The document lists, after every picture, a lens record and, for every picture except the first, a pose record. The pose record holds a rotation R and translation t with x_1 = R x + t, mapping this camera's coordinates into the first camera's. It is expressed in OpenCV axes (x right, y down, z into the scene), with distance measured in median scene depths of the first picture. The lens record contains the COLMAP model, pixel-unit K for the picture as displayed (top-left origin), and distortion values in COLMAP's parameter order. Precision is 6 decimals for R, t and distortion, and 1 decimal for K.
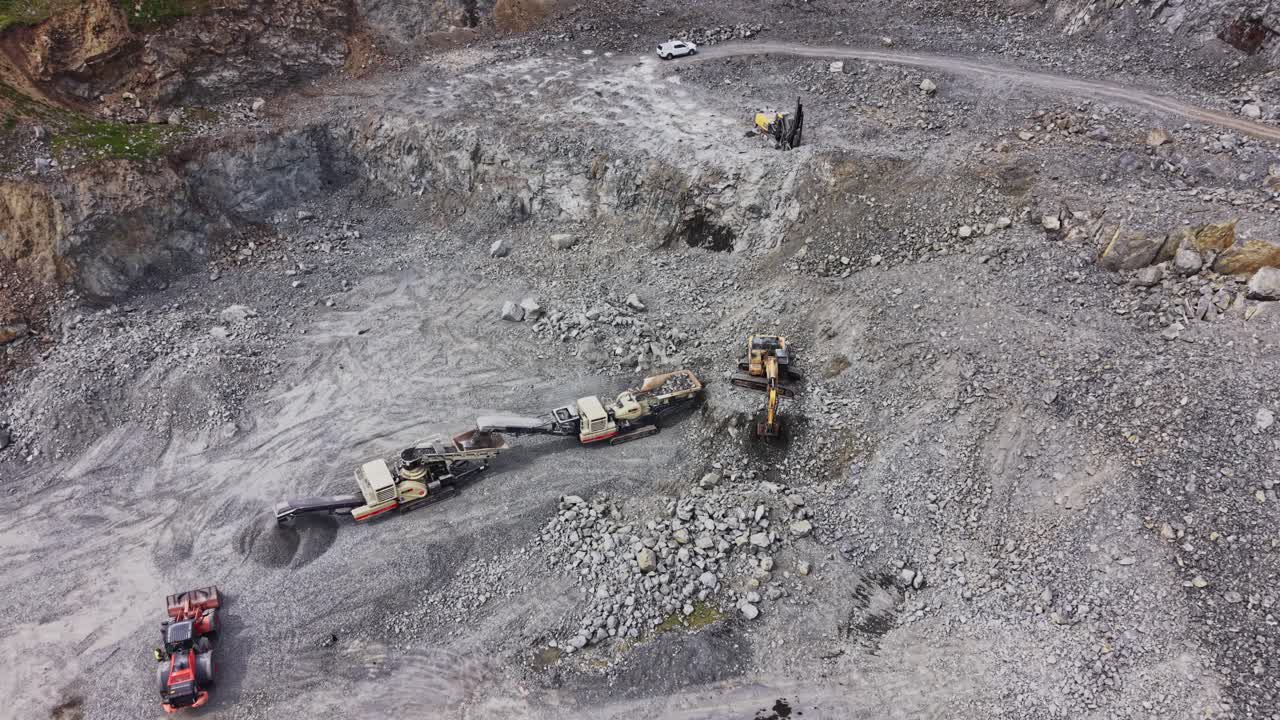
lens RADIAL K [[921.1, 0, 640.0], [0, 921.1, 360.0], [0, 0, 1]] dist [0.059577, -0.085443]
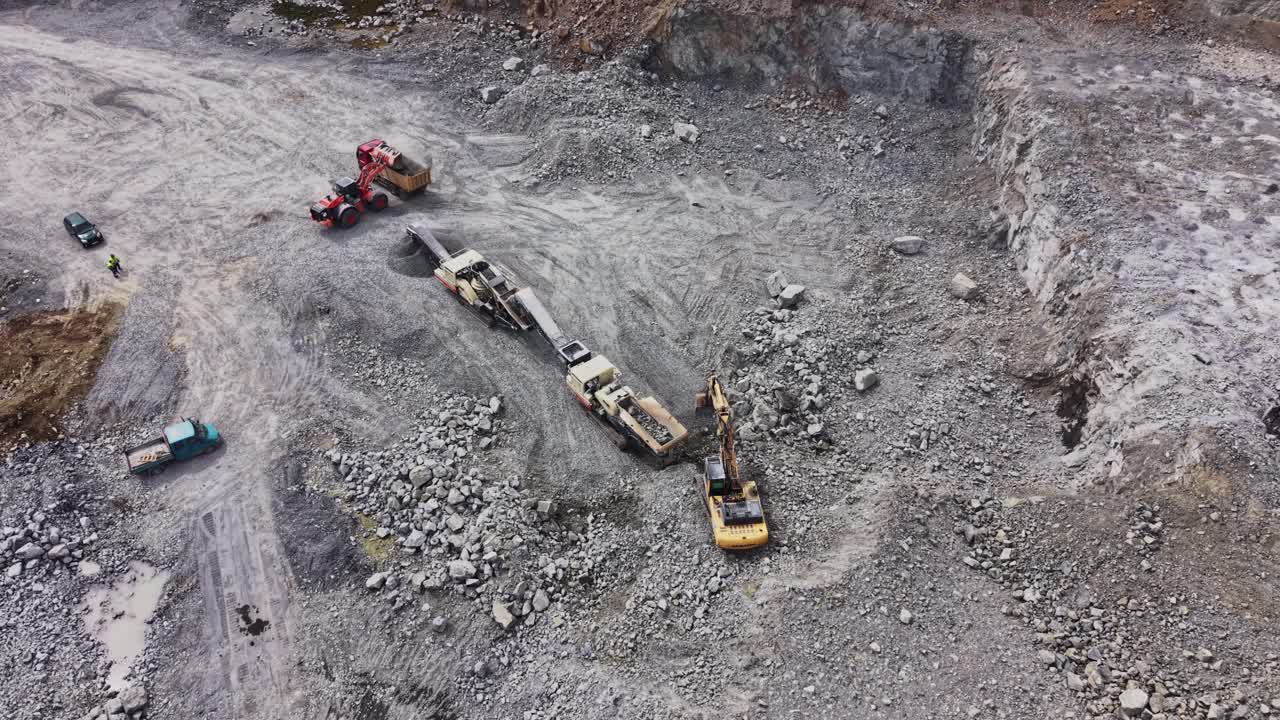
lens RADIAL K [[929.5, 0, 649.0], [0, 929.5, 363.5], [0, 0, 1]] dist [0.004742, 0.000635]
pose [[0.248511, 0.663557, -0.705645, 0.437580], [-0.568291, 0.689824, 0.448540, -0.284900], [0.784402, 0.289545, 0.548522, 0.396867]]
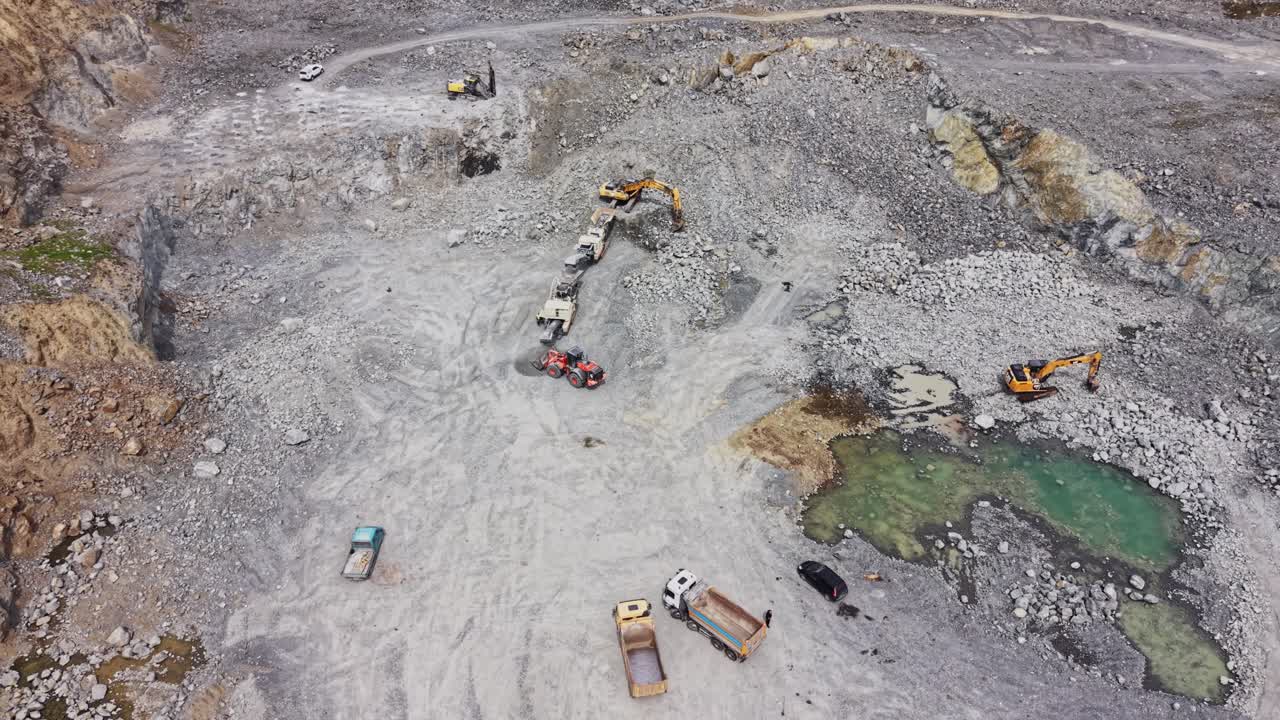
lens RADIAL K [[929.5, 0, 649.0], [0, 929.5, 363.5], [0, 0, 1]] dist [0.004742, 0.000635]
pose [[0.594169, -0.461463, 0.658798, -0.882131], [0.467622, 0.864594, 0.183868, -0.008142], [-0.654441, 0.198820, 0.729505, -0.192787]]
